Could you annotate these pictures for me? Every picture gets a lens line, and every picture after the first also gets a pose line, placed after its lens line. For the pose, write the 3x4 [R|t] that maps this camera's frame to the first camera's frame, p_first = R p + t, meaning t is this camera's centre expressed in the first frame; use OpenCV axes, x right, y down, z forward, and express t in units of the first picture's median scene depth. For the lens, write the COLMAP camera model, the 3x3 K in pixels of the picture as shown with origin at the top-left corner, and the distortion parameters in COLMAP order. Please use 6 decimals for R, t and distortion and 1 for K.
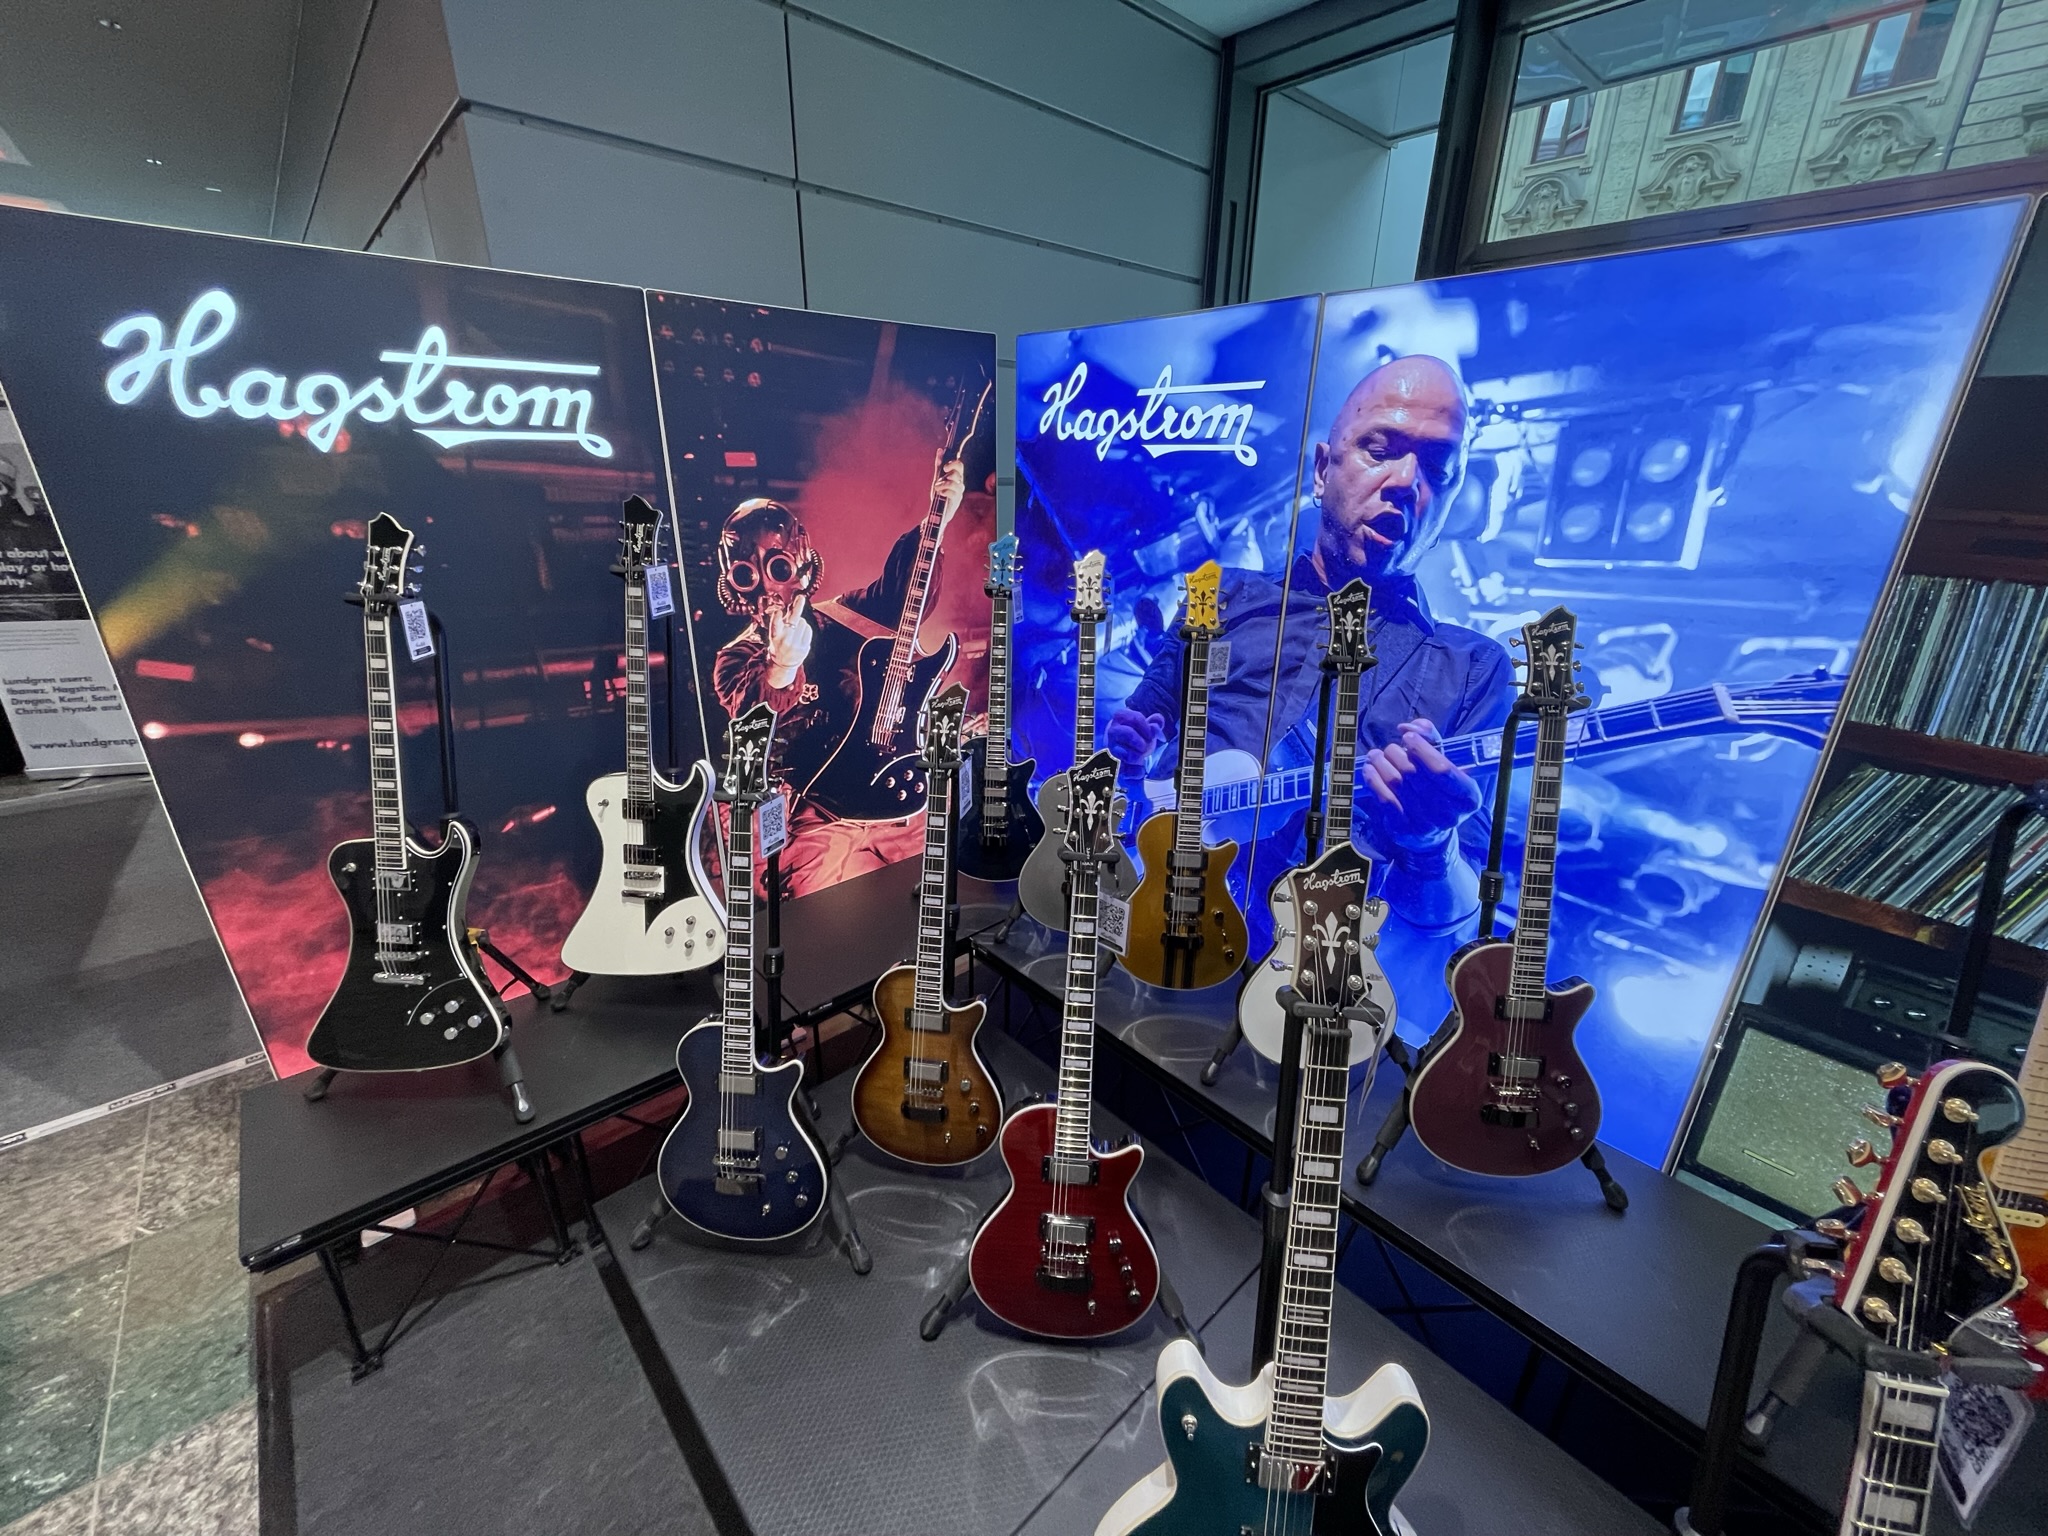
lens RADIAL K [[838.4, 0, 1024.6], [0, 838.4, 765.0], [0, 0, 1]] dist [-0.006025, 0.001948]
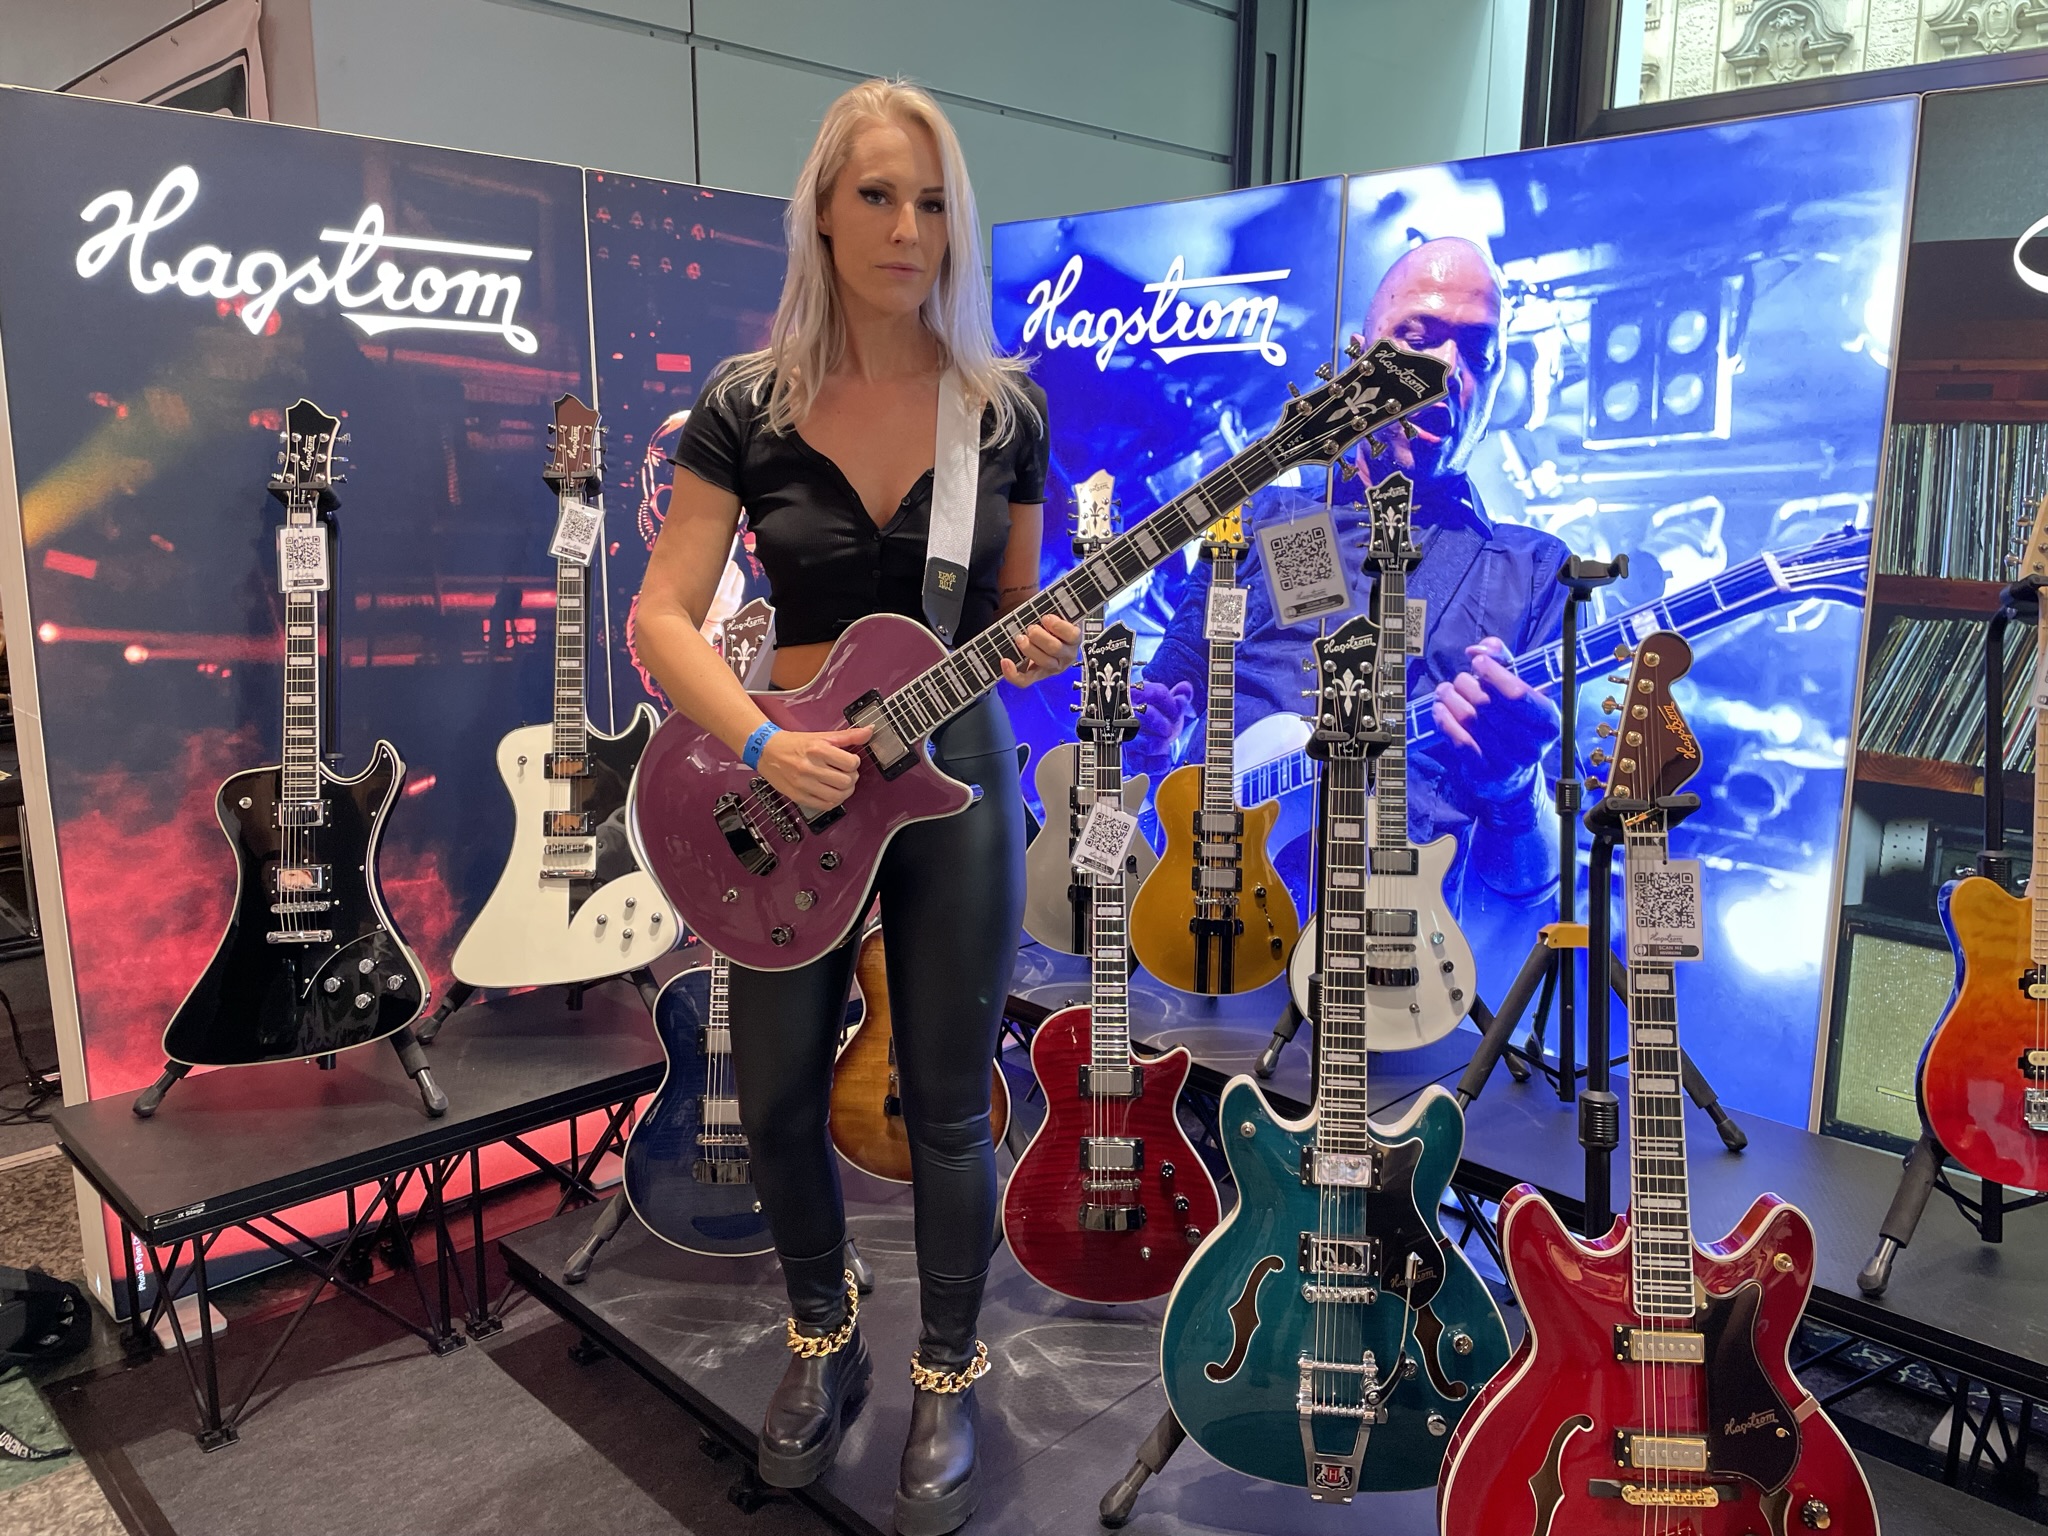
lens RADIAL K [[1590.5, 0, 1010.6], [0, 1590.5, 732.2], [0, 0, 1]] dist [0.076582, -0.101301]
pose [[0.998899, -0.014827, 0.044517, -0.094142], [0.022503, 0.983914, -0.177221, 0.335077], [-0.041173, 0.178028, 0.983164, -0.598886]]
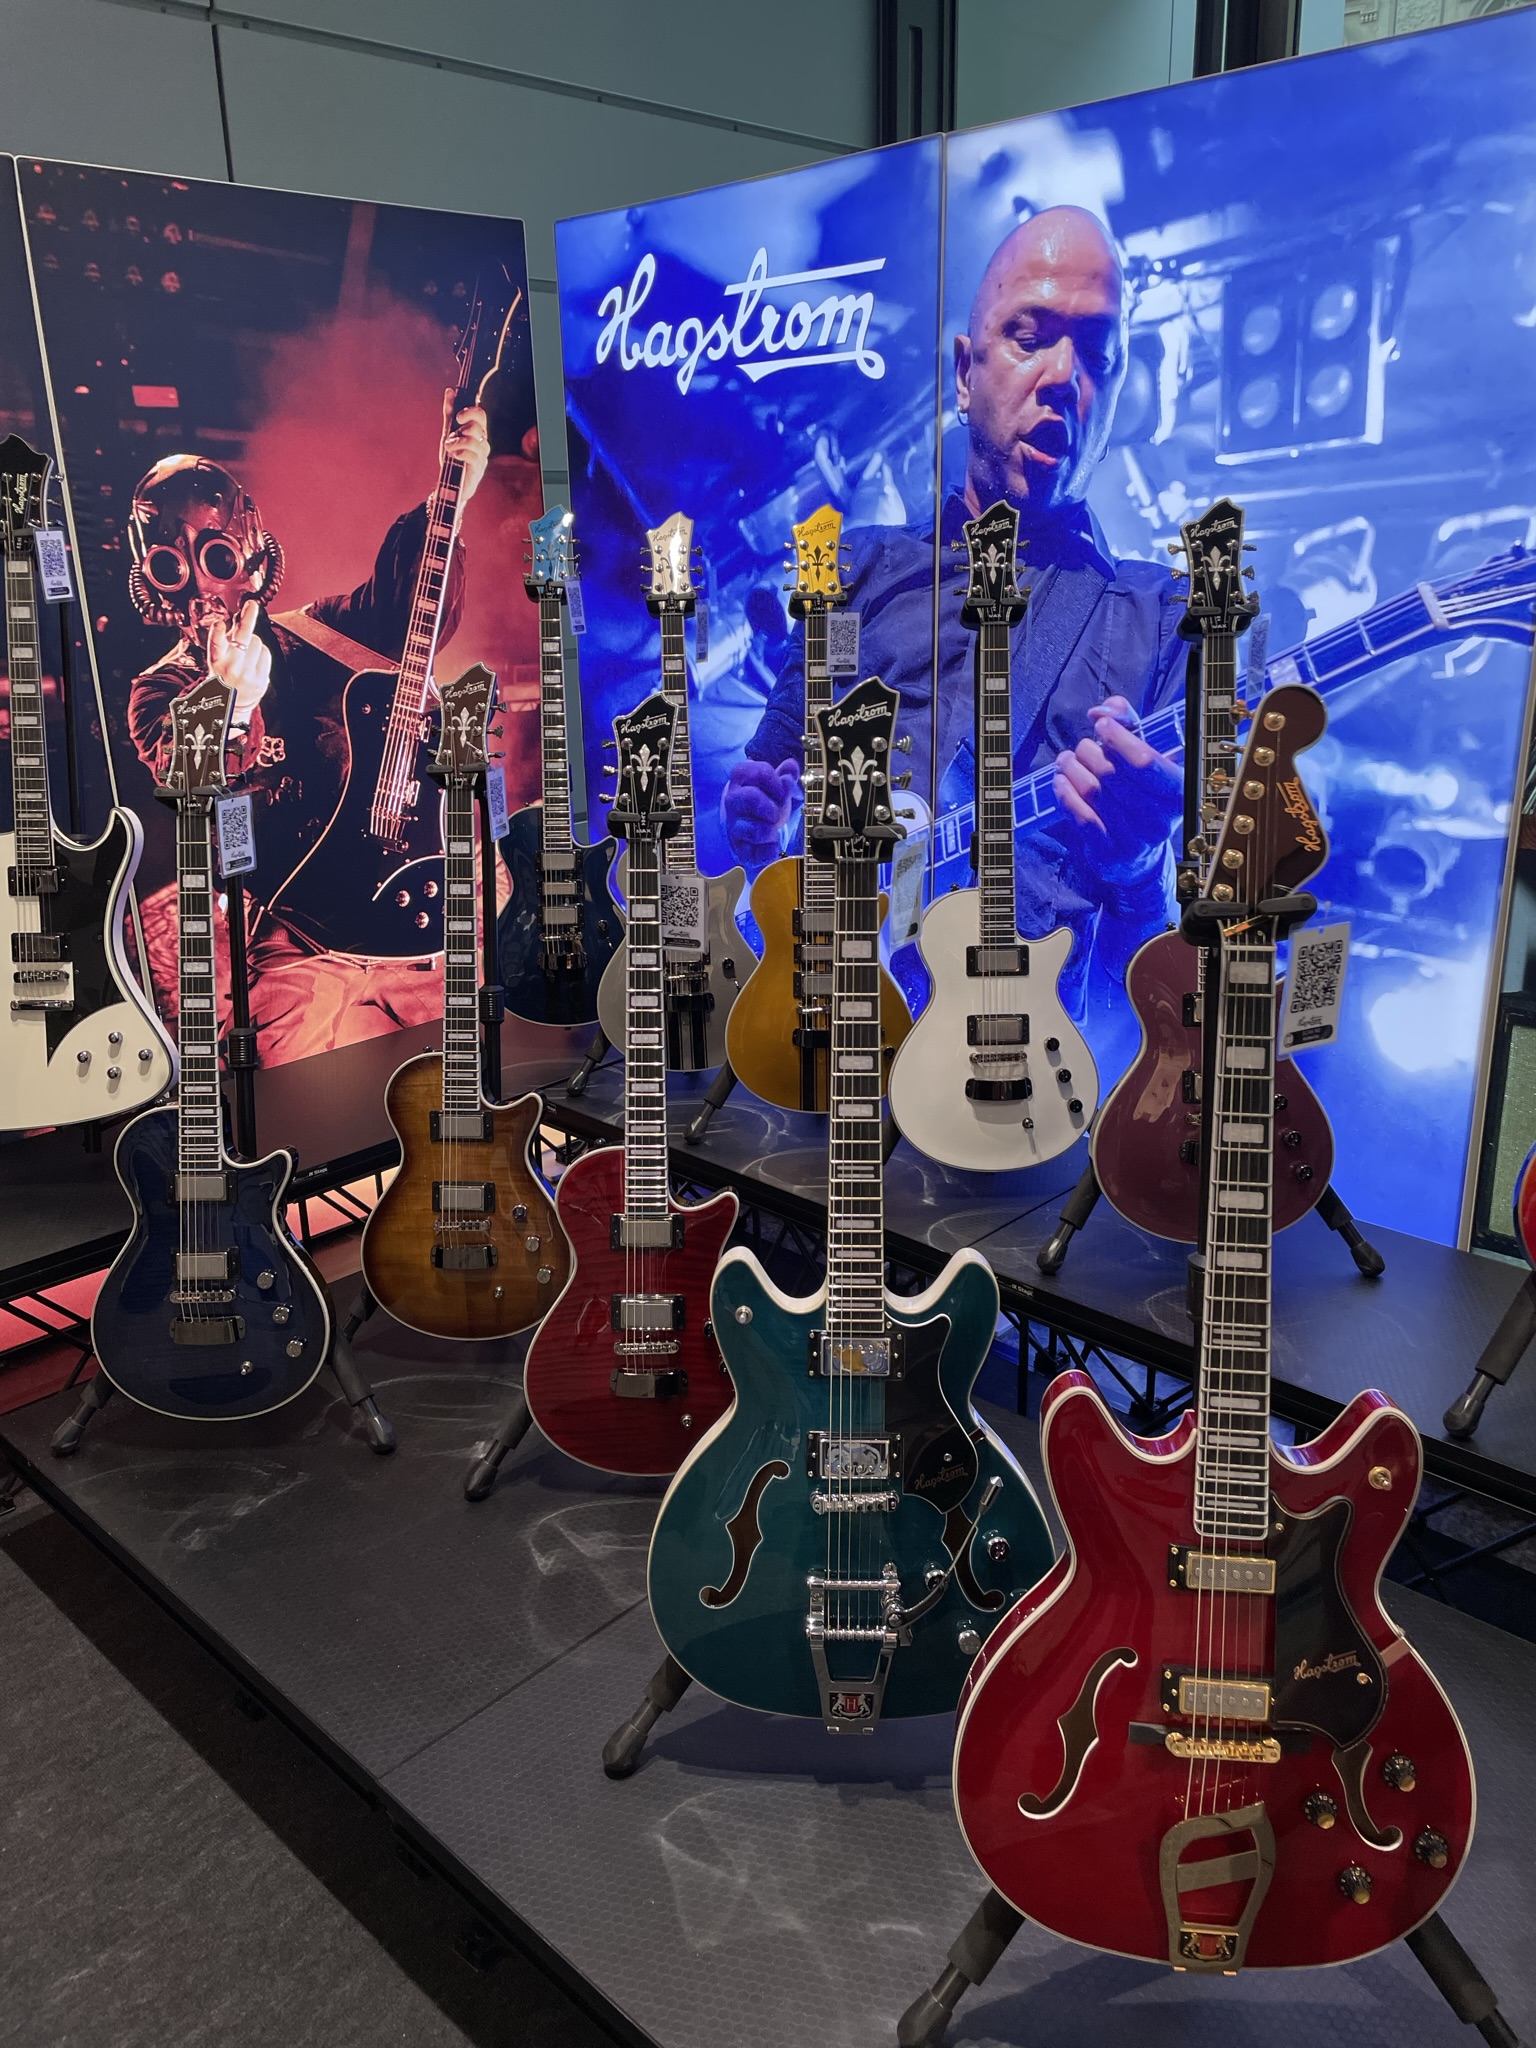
lens RADIAL K [[1590.5, 0, 762.7], [0, 1590.5, 1015.1], [0, 0, 1]] dist [0.076582, -0.101301]
pose [[0.997001, -0.056161, 0.053240, 0.076366], [0.058802, 0.997047, -0.049396, 0.290776], [-0.050308, 0.052378, 0.997359, -0.399665]]
